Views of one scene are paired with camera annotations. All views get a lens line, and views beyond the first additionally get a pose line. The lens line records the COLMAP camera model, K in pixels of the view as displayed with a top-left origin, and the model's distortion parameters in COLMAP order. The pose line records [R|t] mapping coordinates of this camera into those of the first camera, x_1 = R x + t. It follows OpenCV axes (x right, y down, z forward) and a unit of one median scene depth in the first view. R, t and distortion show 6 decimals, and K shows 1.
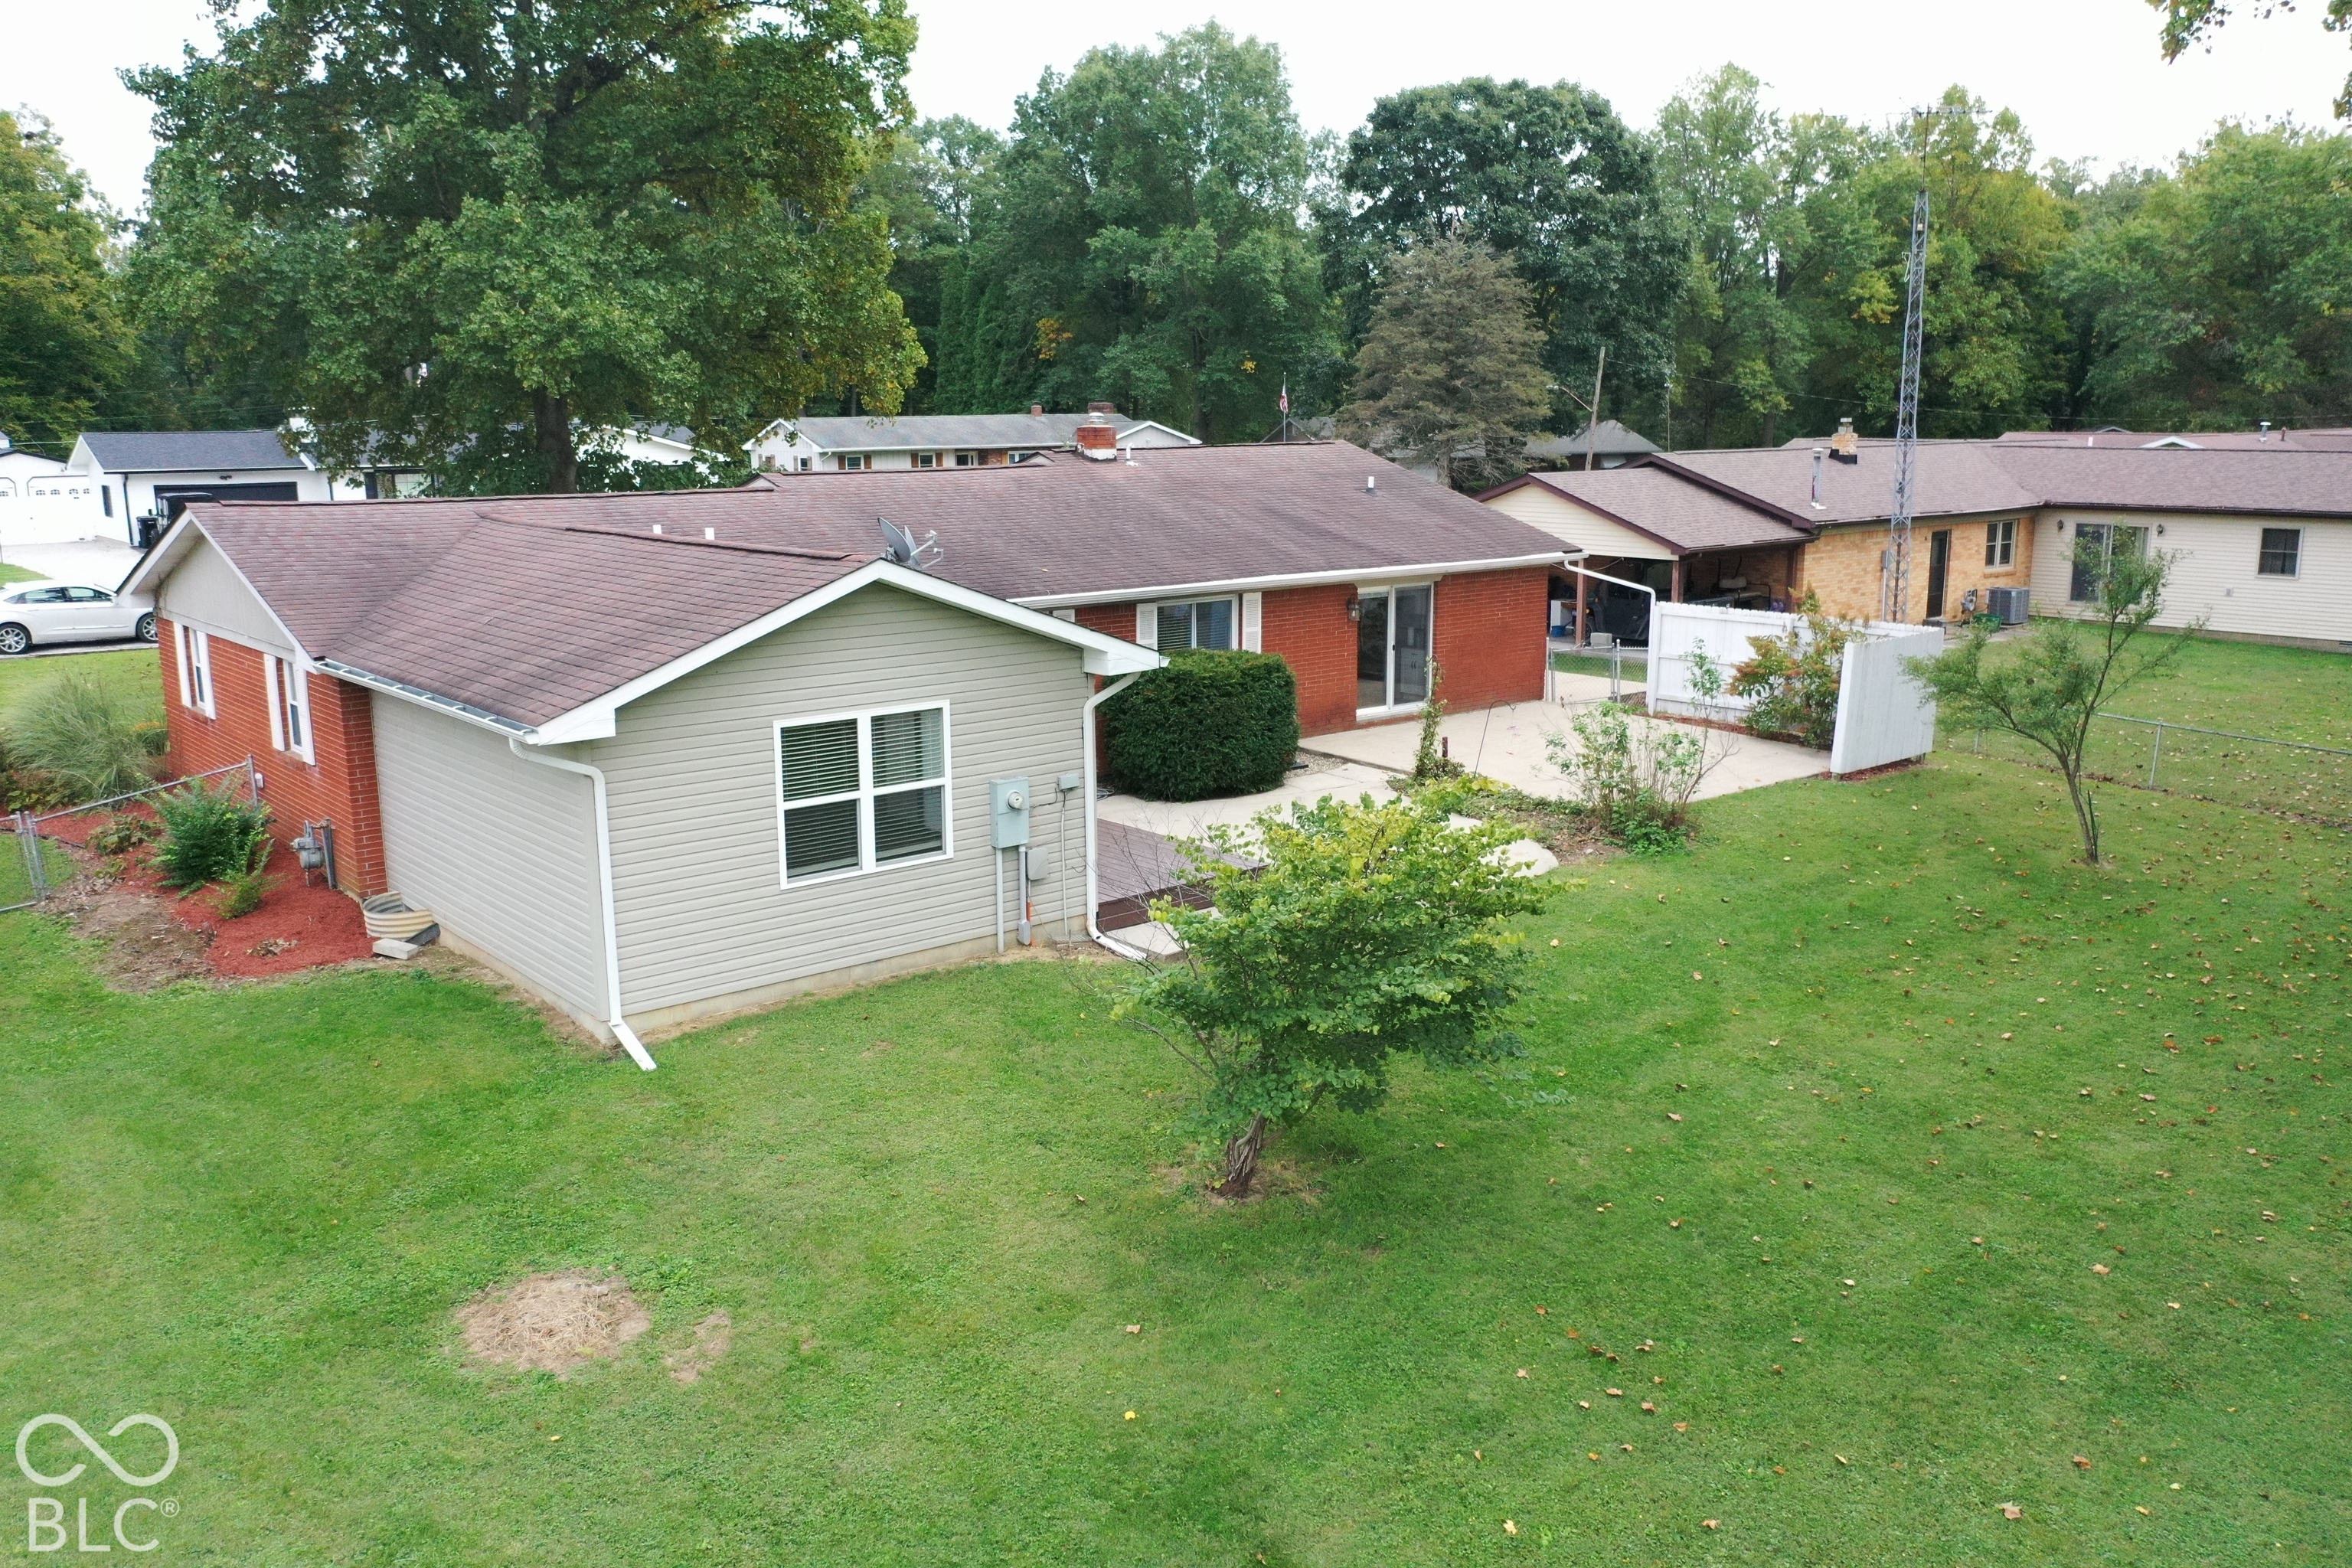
lens RADIAL K [[1849.3, 0, 1176.6], [0, 1849.3, 782.8], [0, 0, 1]] dist [-0.003848, 0.009209]
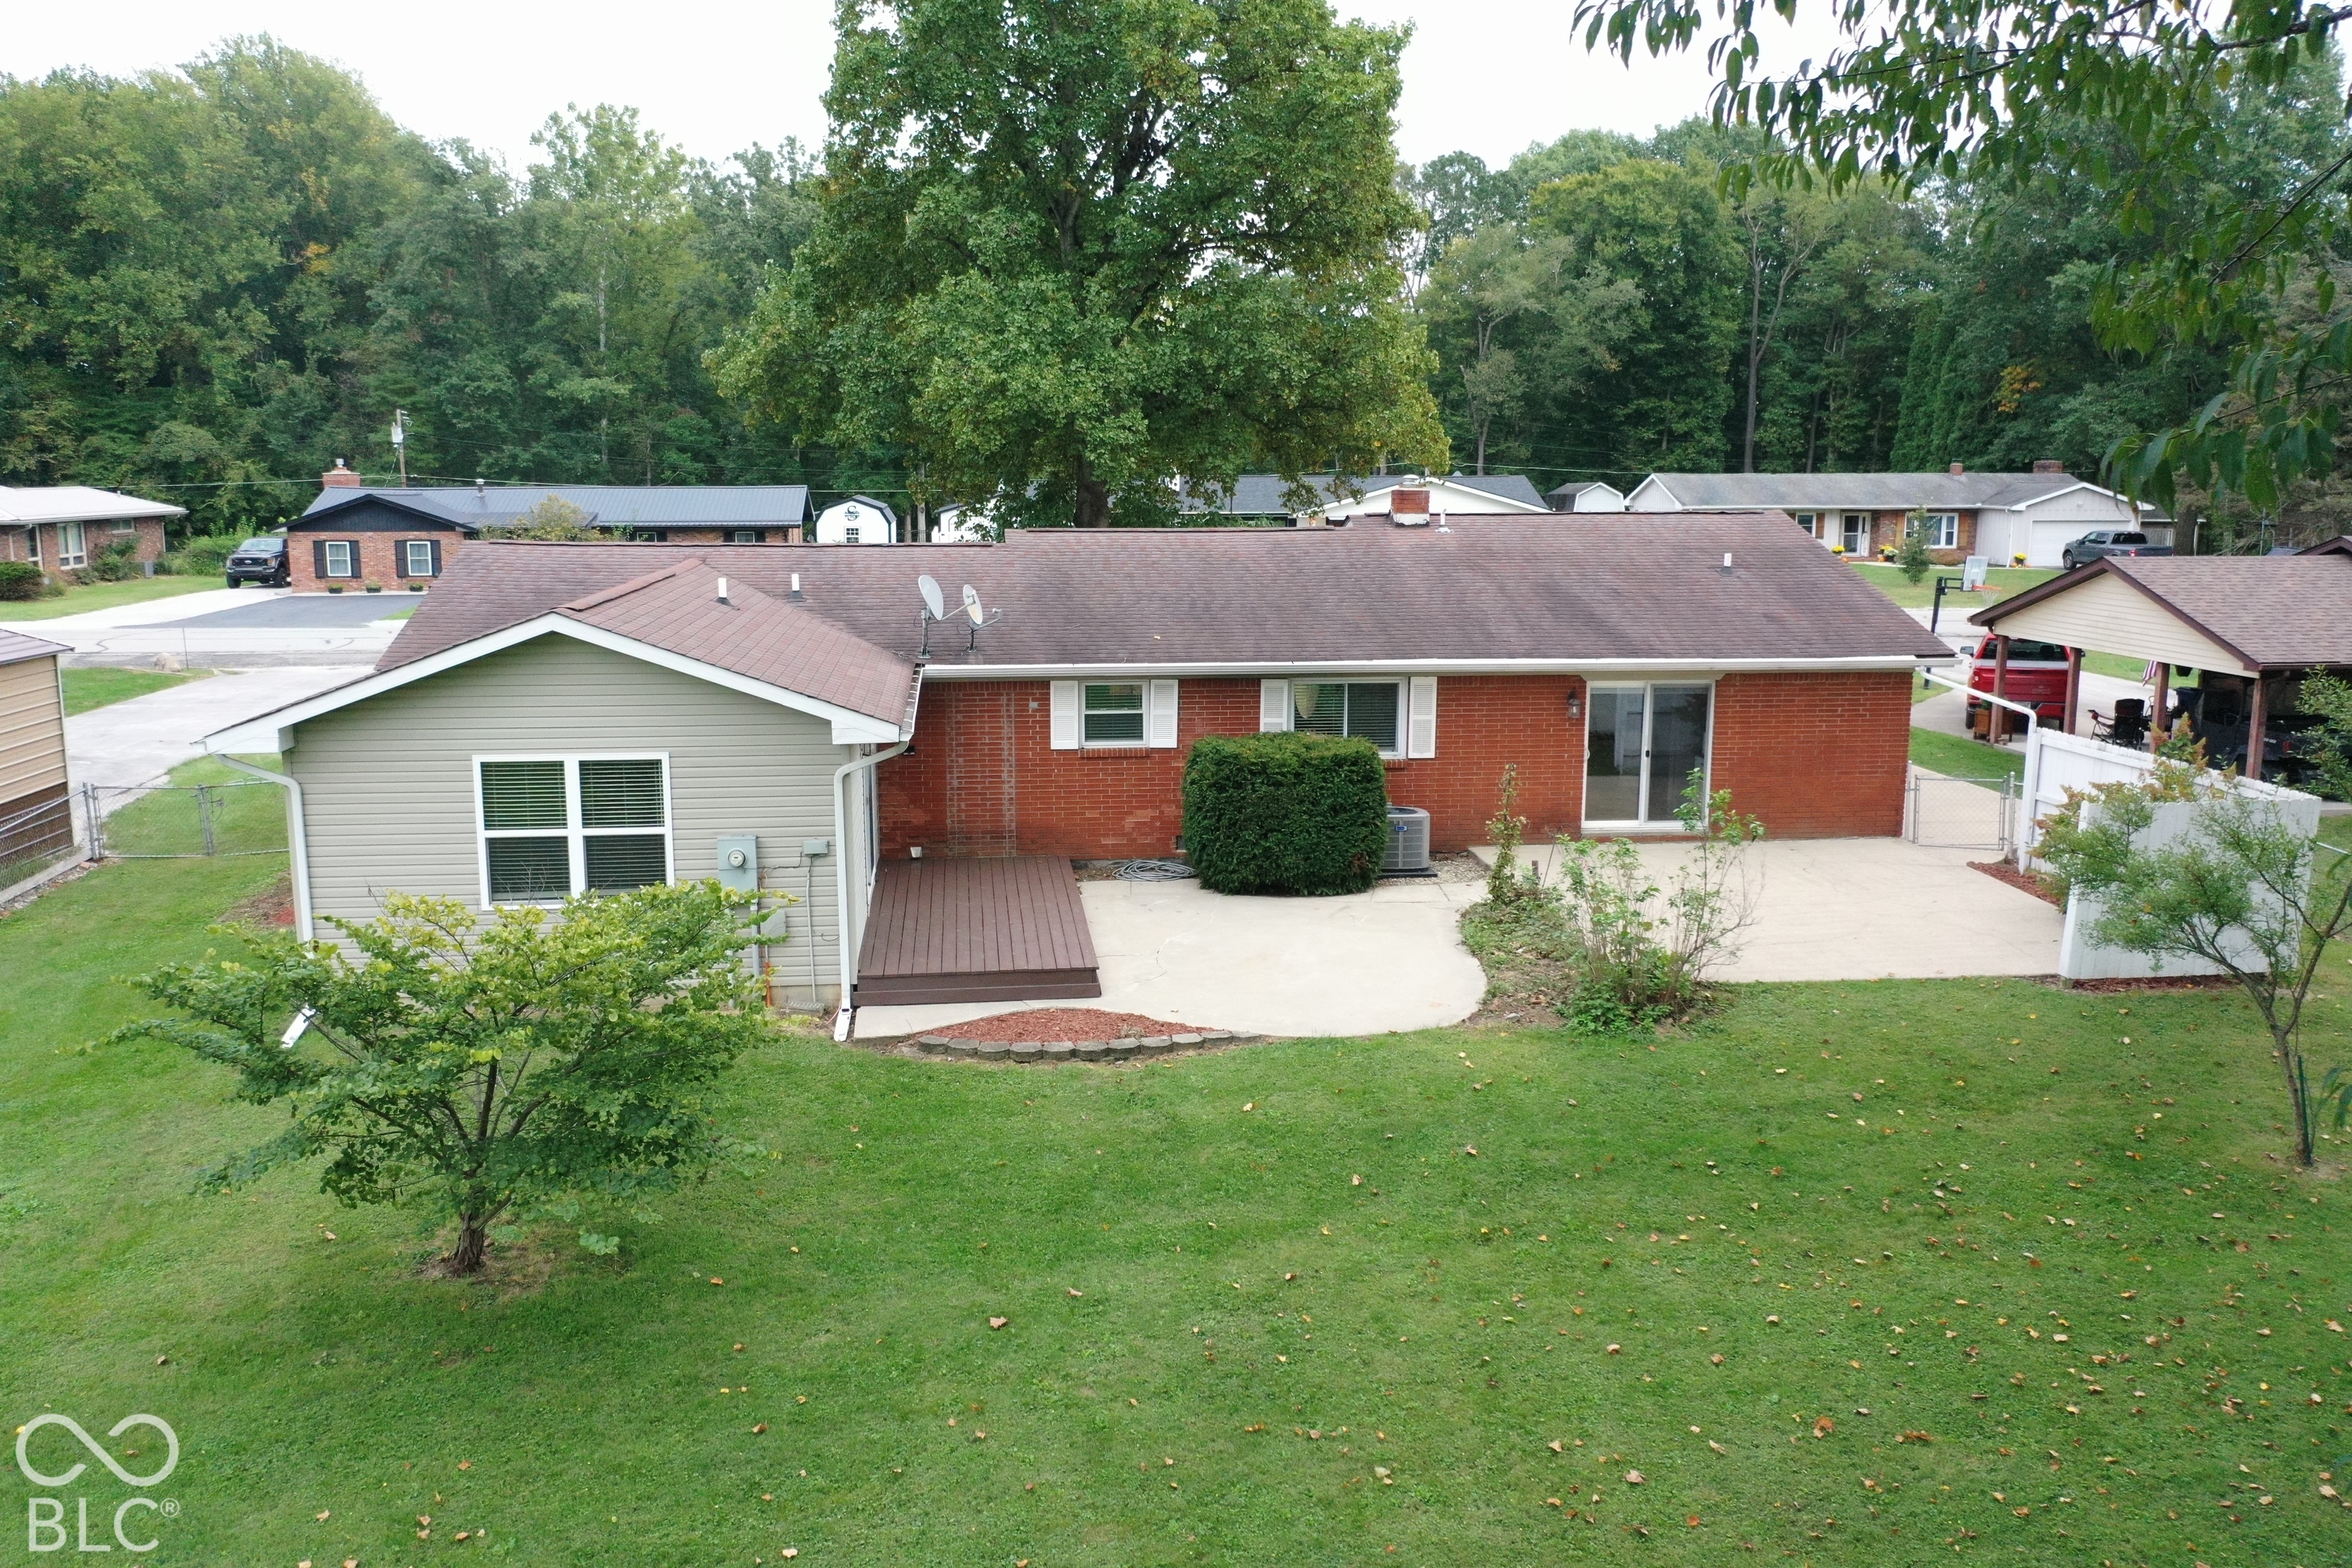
lens RADIAL K [[1849.3, 0, 1177.5], [0, 1849.3, 785.5], [0, 0, 1]] dist [-0.003848, 0.009209]
pose [[0.837071, 0.102830, -0.537344, 0.430953], [-0.116788, 0.993124, 0.008121, -0.043879], [0.534484, 0.055958, 0.843324, 0.181158]]
